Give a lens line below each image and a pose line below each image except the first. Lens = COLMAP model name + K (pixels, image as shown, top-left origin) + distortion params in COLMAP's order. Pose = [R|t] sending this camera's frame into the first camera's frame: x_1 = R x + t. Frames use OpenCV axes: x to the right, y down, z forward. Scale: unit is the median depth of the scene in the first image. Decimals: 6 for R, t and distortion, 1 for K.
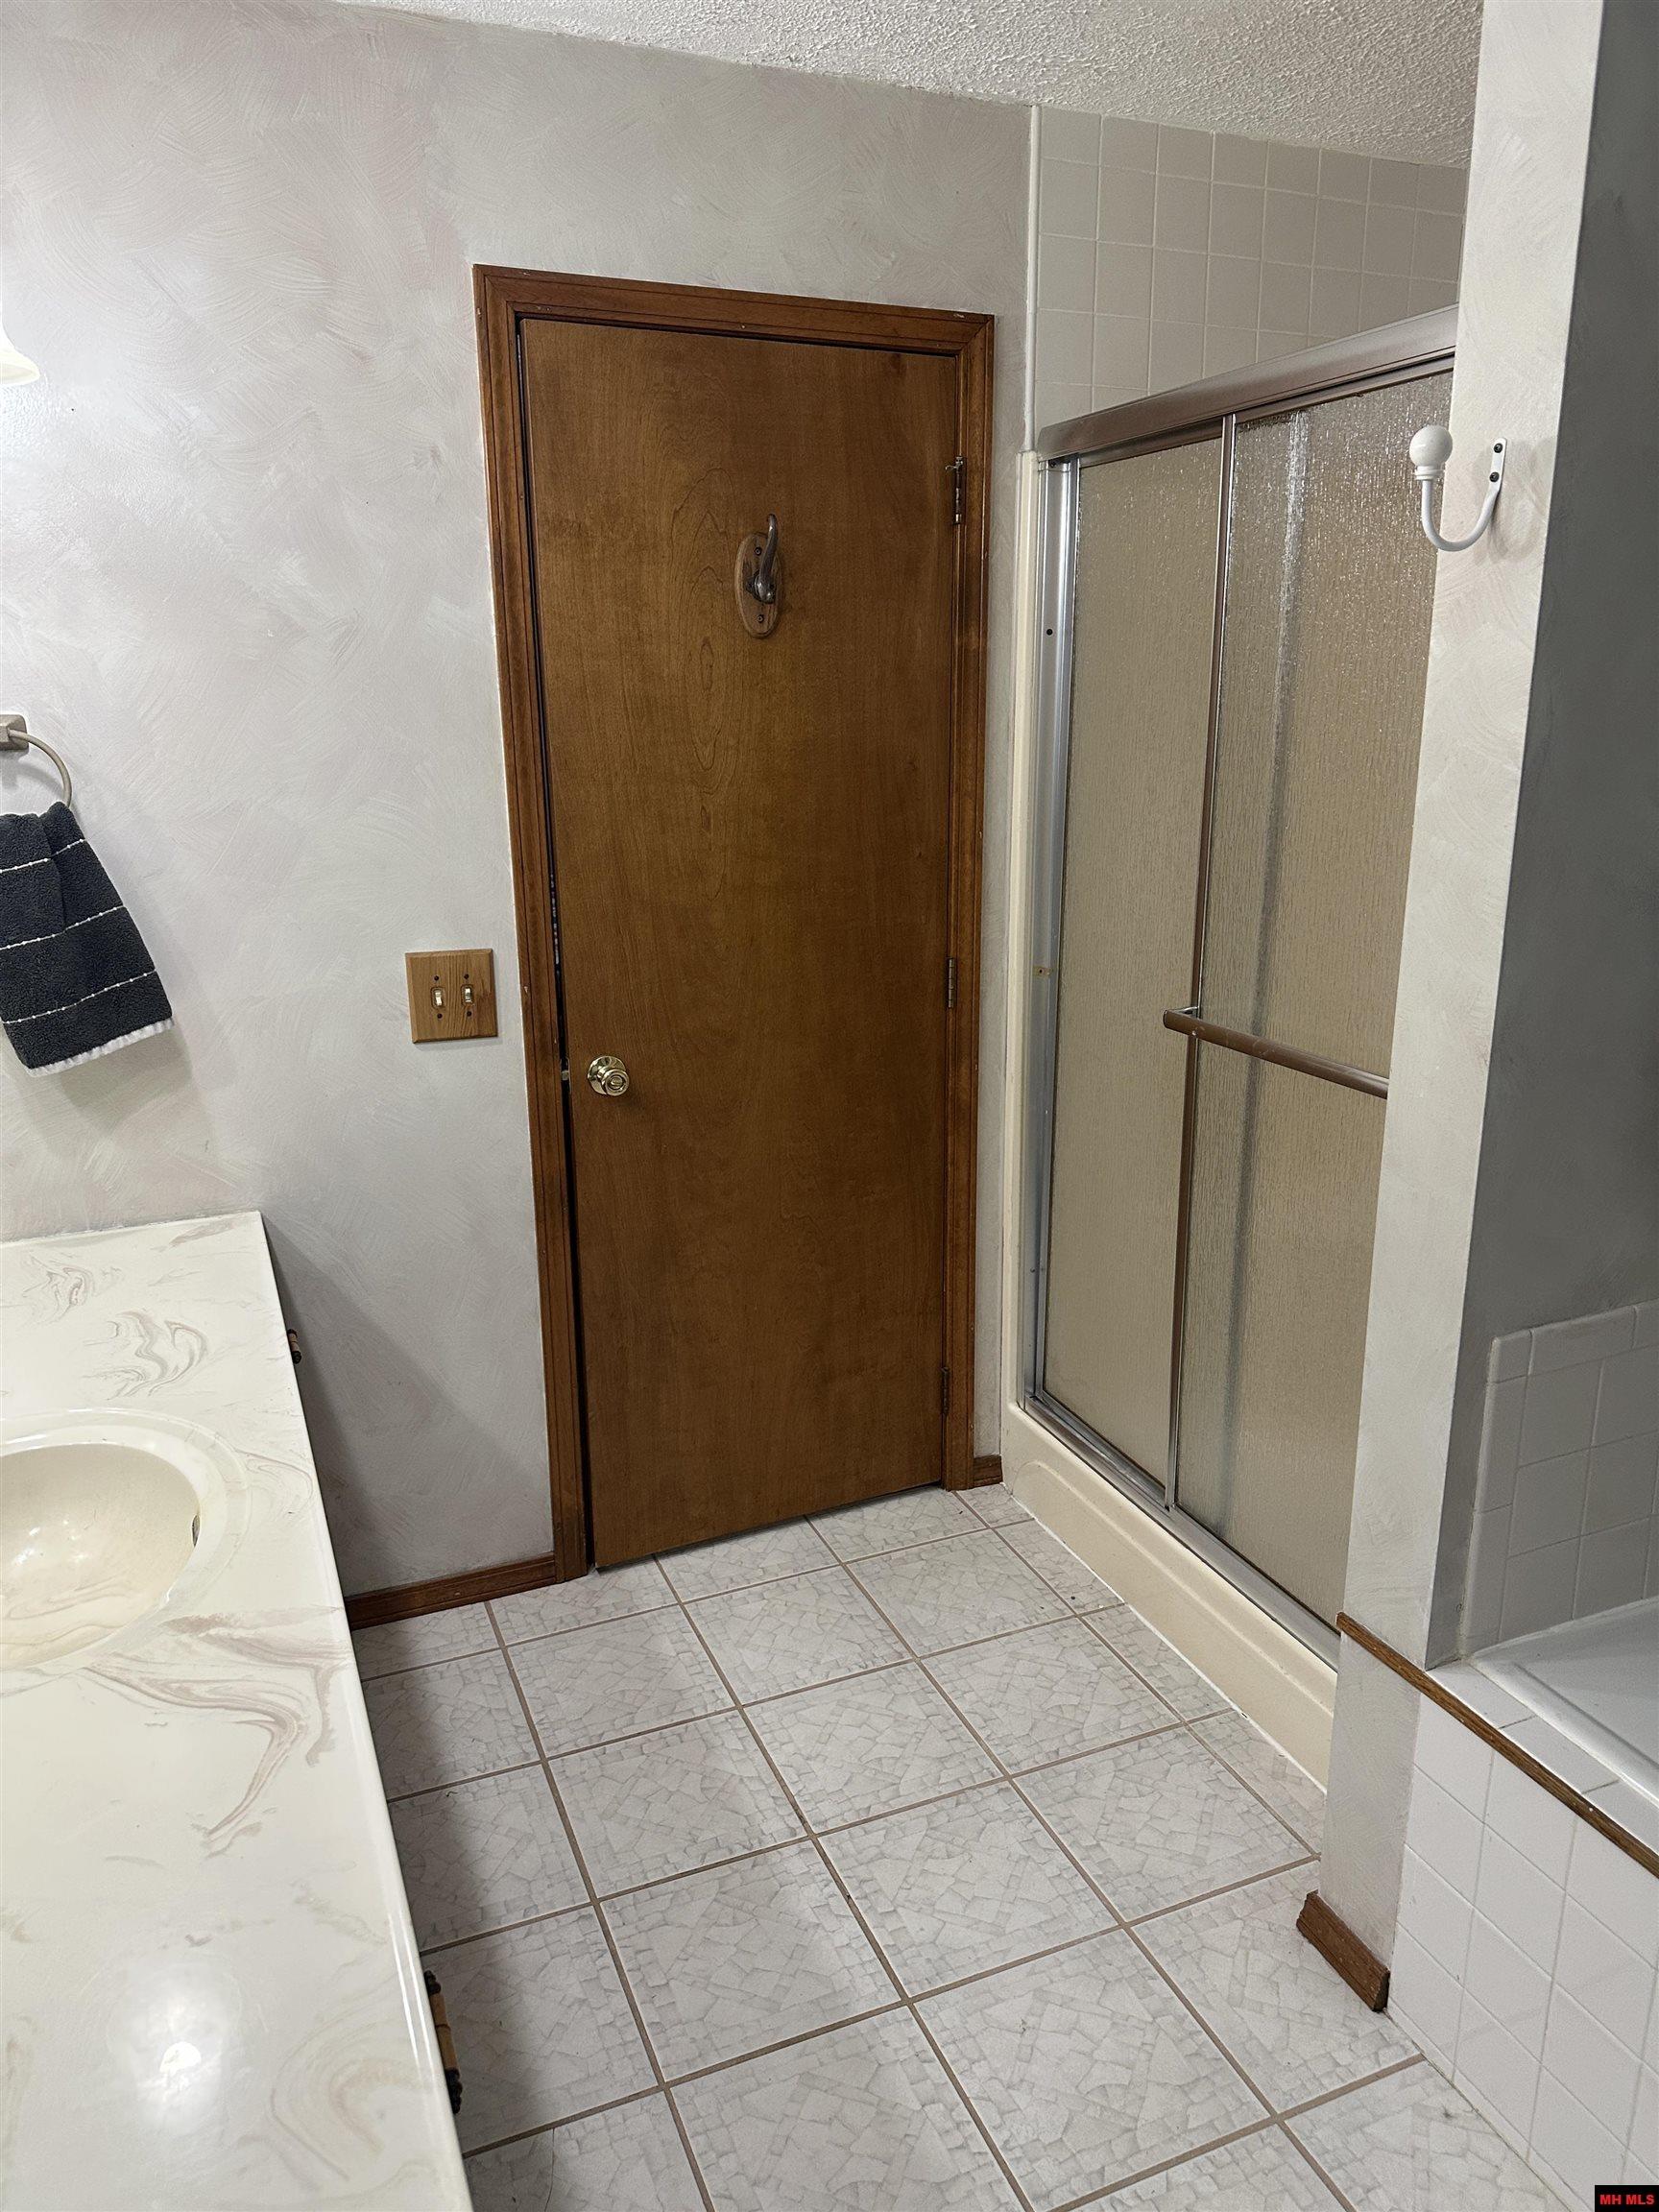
lens RADIAL K [[1557.7, 0, 842.5], [0, 1557.7, 1101.0], [0, 0, 1]] dist [-0.004059, -0.007379]
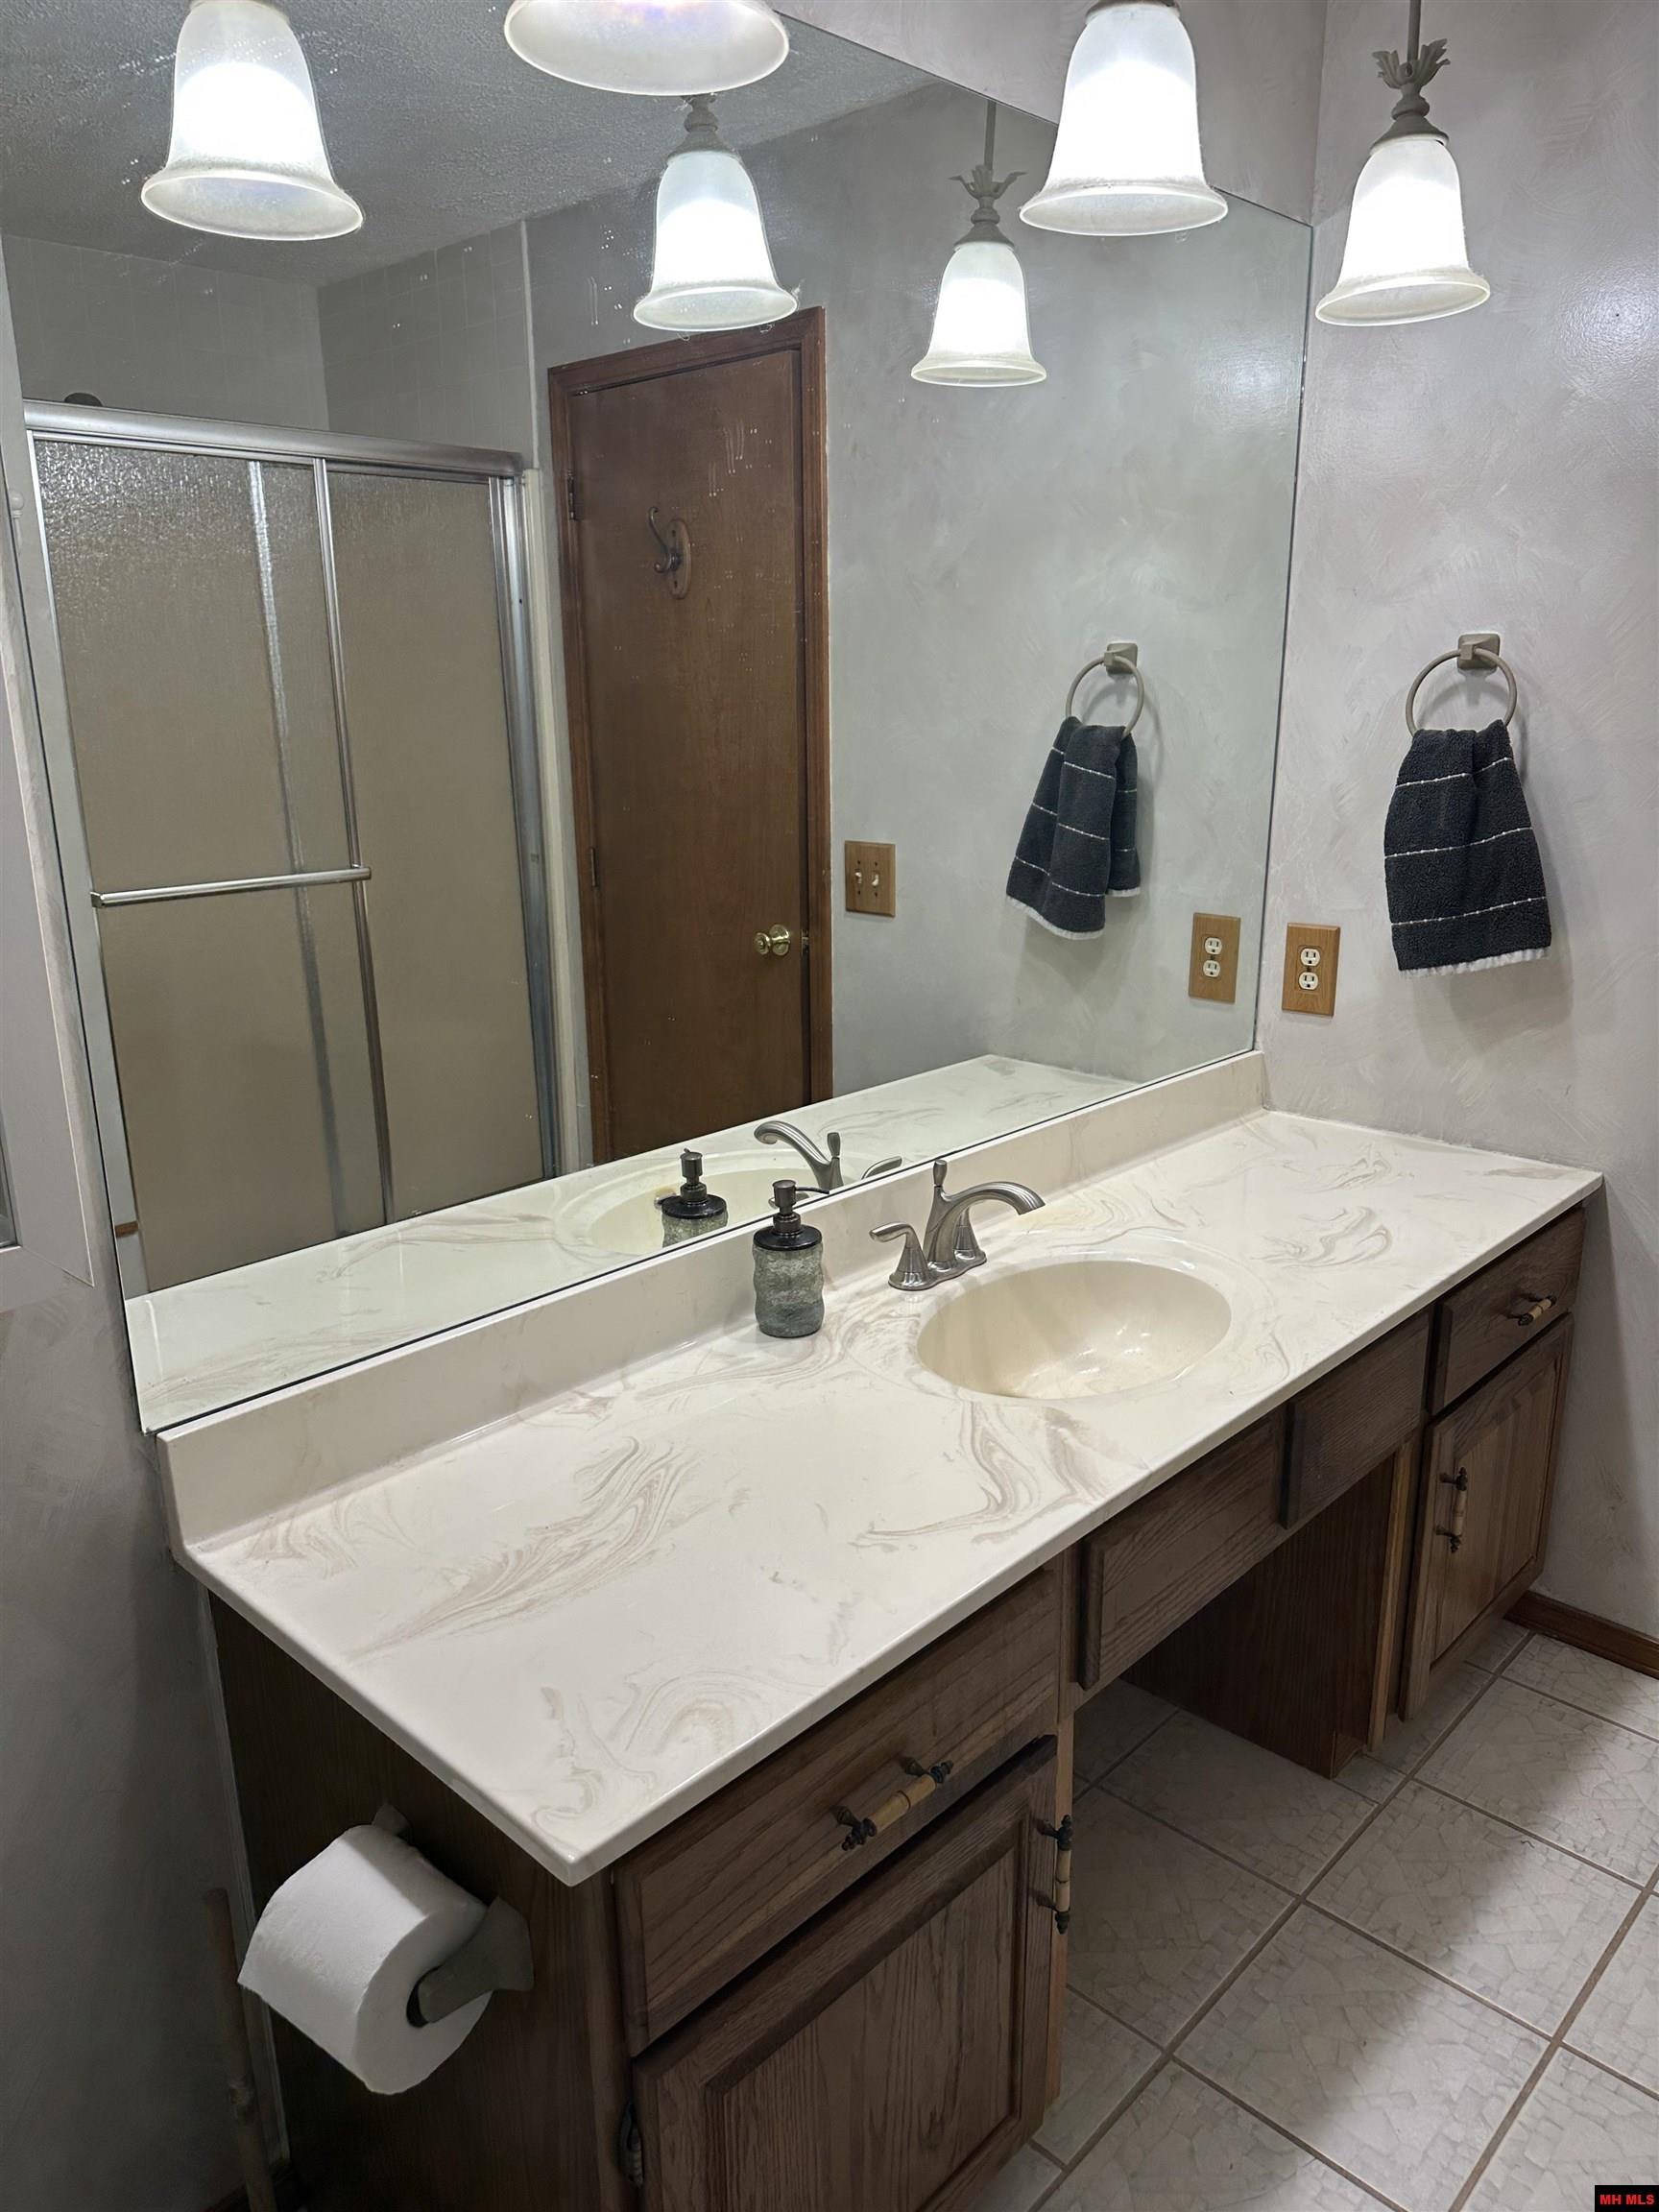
lens RADIAL K [[1557.7, 0, 837.8], [0, 1557.7, 1109.0], [0, 0, 1]] dist [-0.004059, -0.007379]
pose [[0.387839, 0.245213, -0.888511, 0.291870], [-0.225926, 0.959848, 0.166283, -0.019345], [0.893610, 0.136246, 0.427666, 0.212018]]
